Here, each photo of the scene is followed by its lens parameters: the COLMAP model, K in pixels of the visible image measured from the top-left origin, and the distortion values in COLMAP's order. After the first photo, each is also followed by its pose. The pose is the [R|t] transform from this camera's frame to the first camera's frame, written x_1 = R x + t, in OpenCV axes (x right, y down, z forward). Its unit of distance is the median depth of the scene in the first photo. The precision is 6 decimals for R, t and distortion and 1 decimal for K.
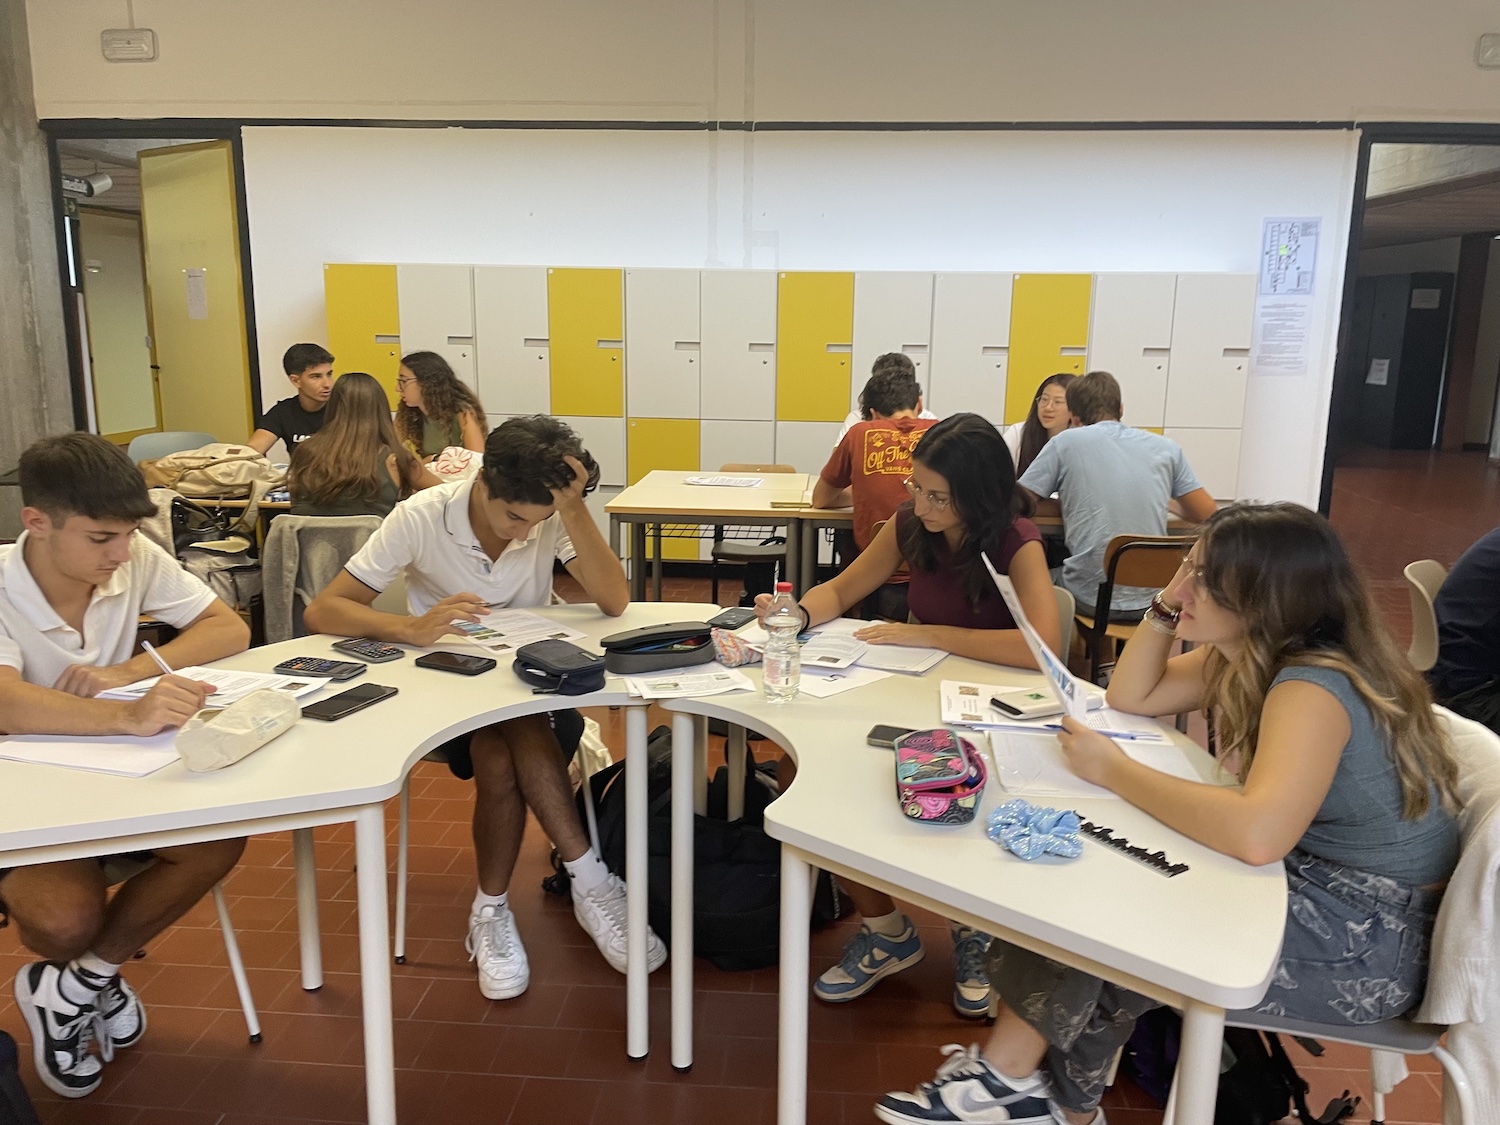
lens RADIAL K [[1161.8, 0, 742.4], [0, 1161.8, 548.7], [0, 0, 1]] dist [0.096029, -0.113424]
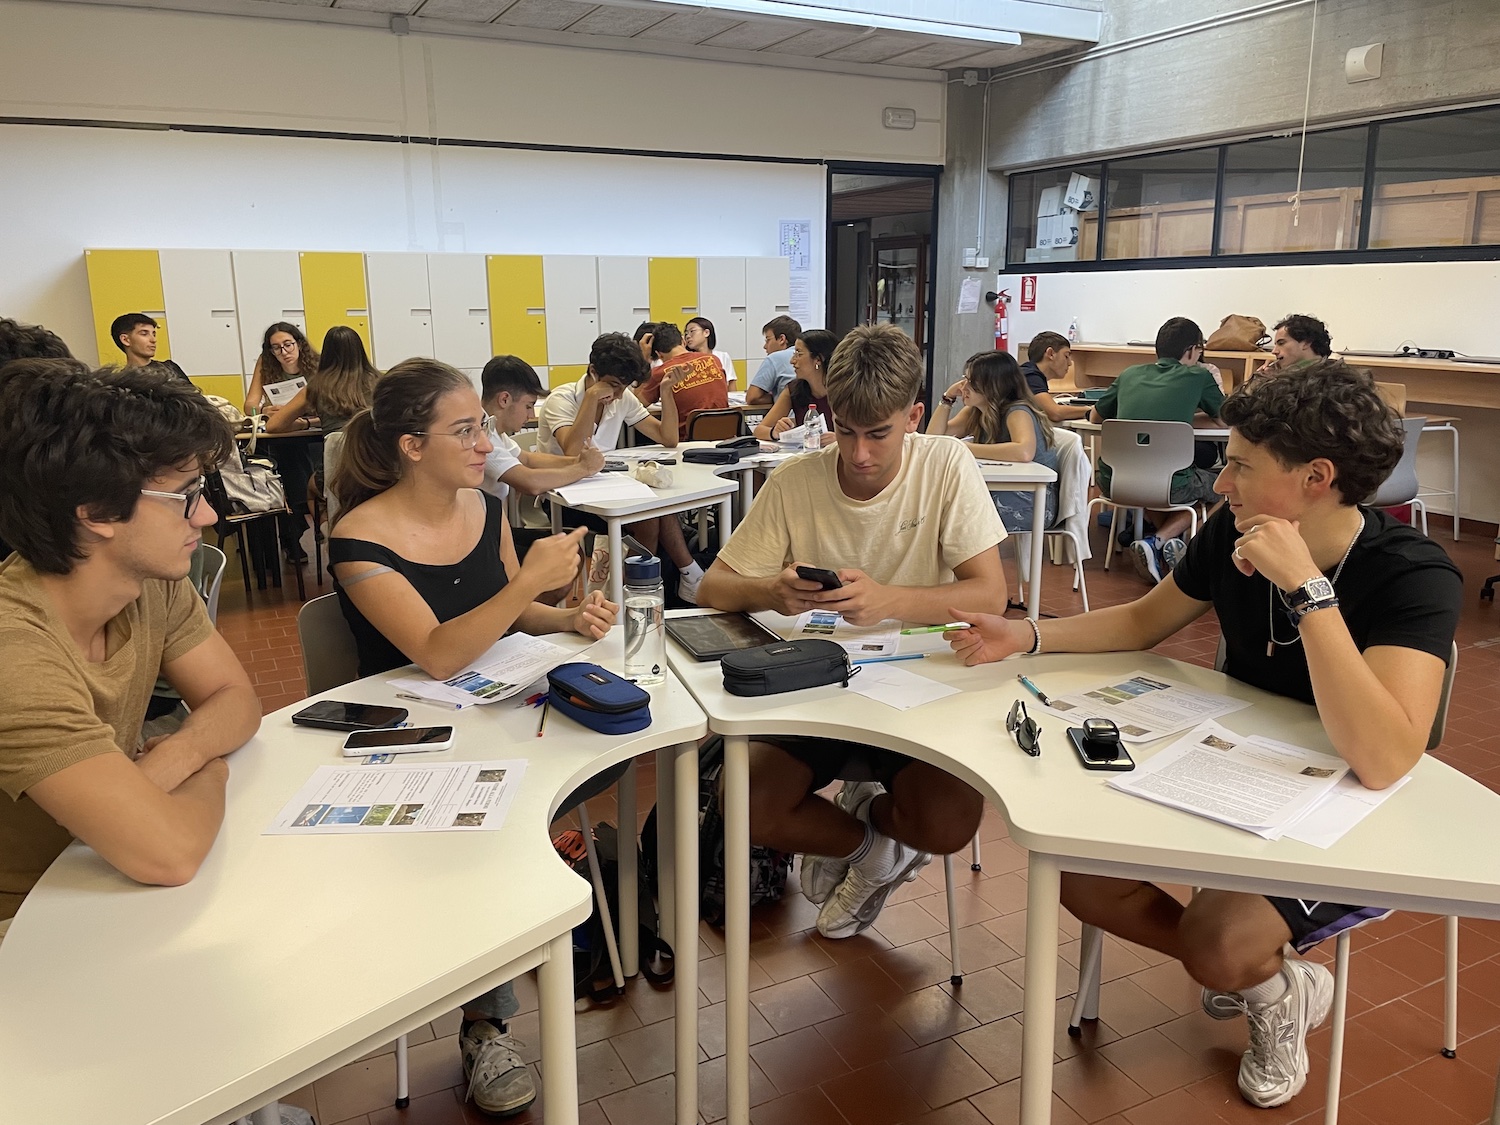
lens RADIAL K [[1161.8, 0, 742.4], [0, 1161.8, 548.7], [0, 0, 1]] dist [0.096029, -0.113424]
pose [[0.859669, -0.130101, 0.494008, -0.415177], [0.121469, 0.991350, 0.049700, 0.063009], [-0.496201, 0.017281, 0.868036, -0.294344]]
